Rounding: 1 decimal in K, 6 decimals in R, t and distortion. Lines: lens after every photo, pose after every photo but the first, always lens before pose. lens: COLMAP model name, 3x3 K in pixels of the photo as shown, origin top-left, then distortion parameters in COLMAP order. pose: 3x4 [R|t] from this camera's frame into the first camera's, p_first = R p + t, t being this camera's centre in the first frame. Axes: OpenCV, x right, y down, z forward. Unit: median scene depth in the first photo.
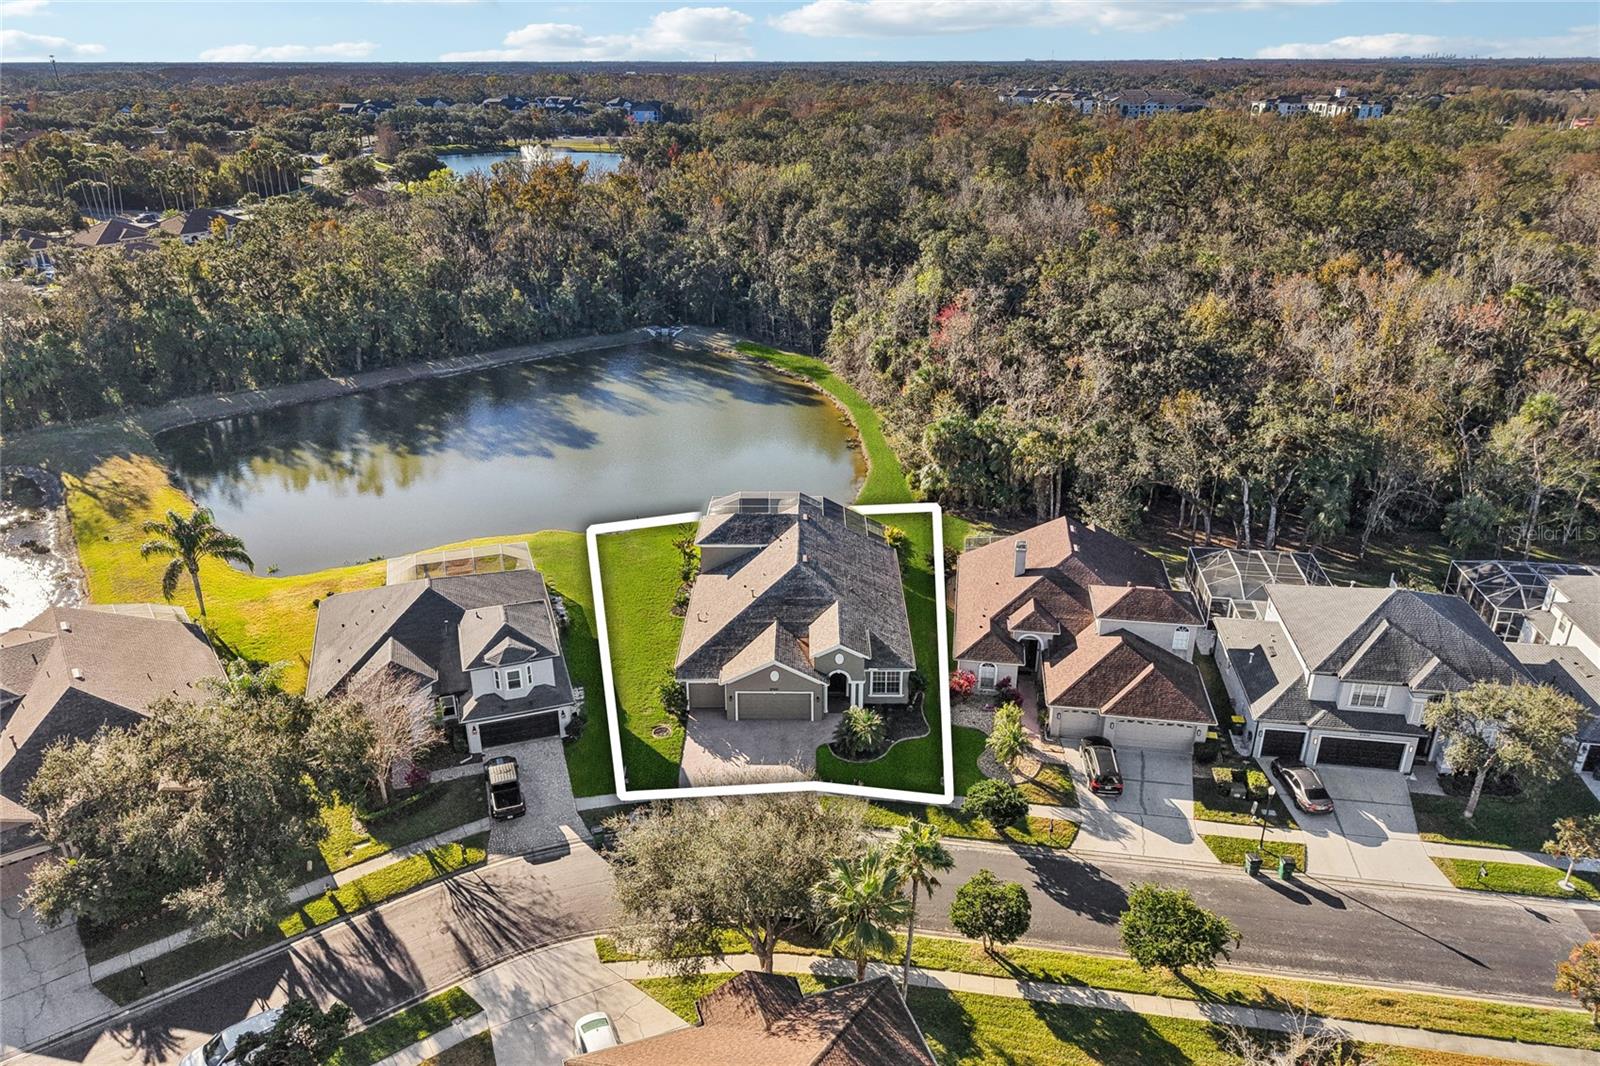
lens RADIAL K [[1104.3, 0, 800.0], [0, 1104.3, 533.0], [0, 0, 1]] dist [0.003507, -0.003888]
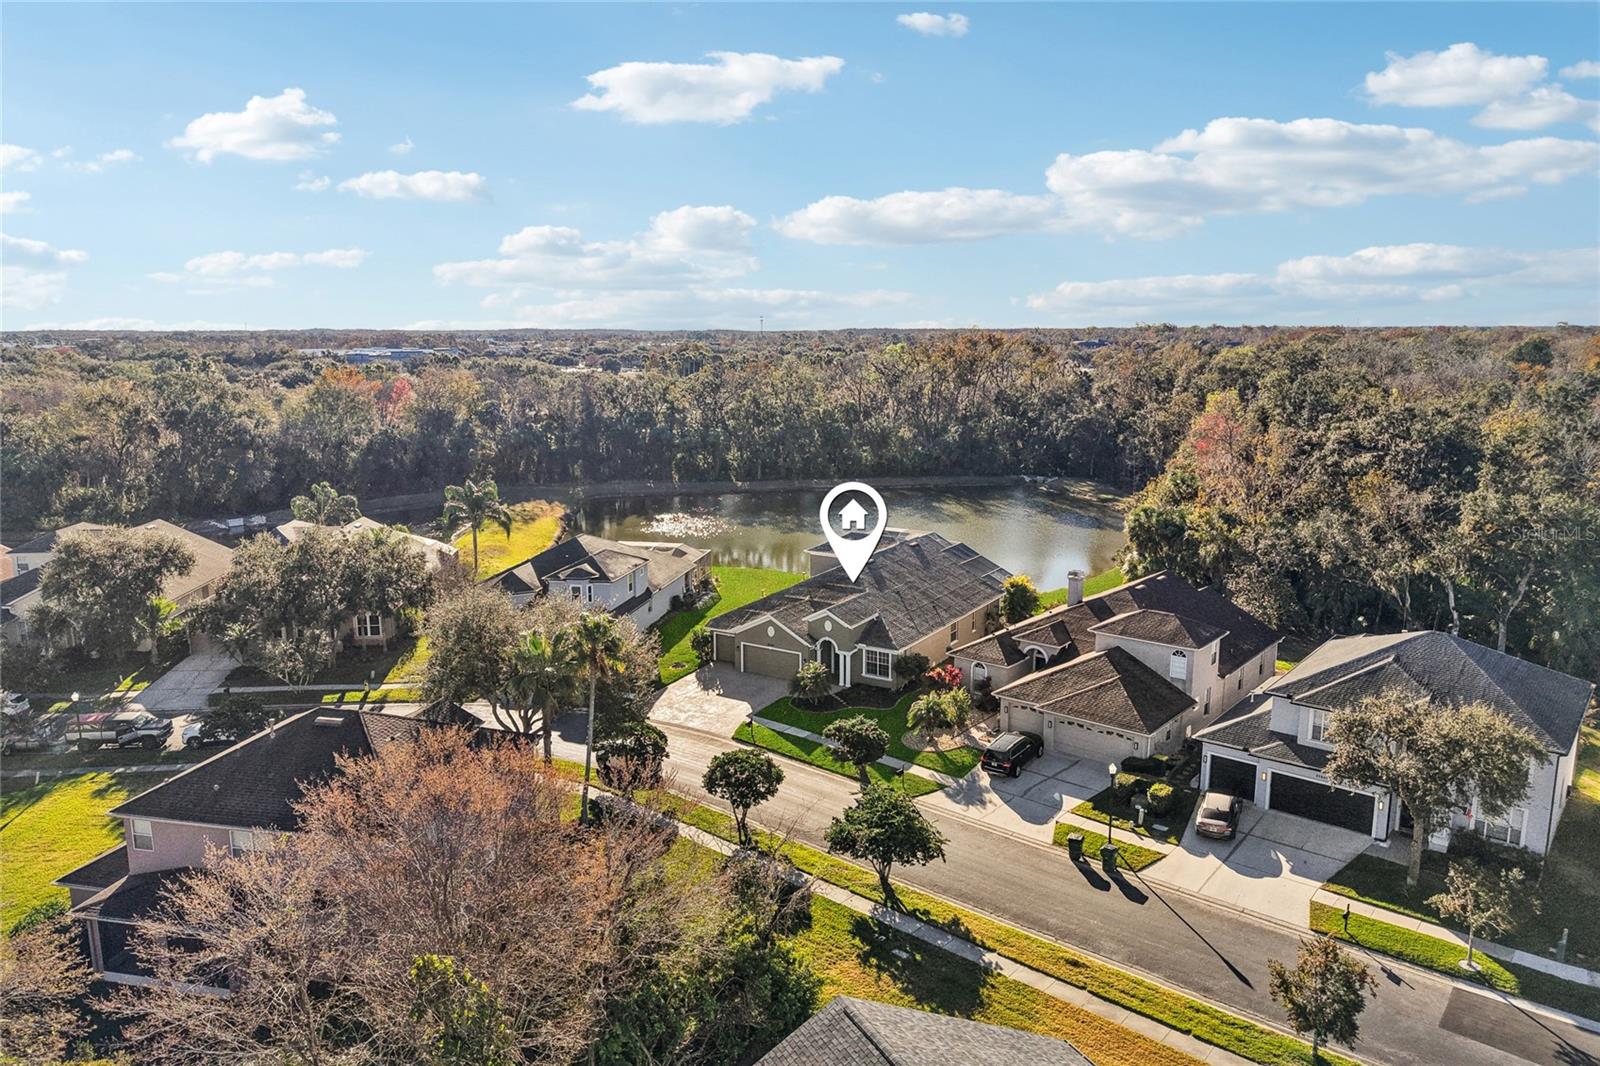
lens RADIAL K [[1104.3, 0, 800.0], [0, 1104.3, 533.0], [0, 0, 1]] dist [0.003507, -0.003888]
pose [[0.854256, 0.091967, -0.511653, 0.597626], [-0.202218, 0.965497, -0.164080, 0.226350], [0.478910, 0.243632, 0.843379, 0.074785]]
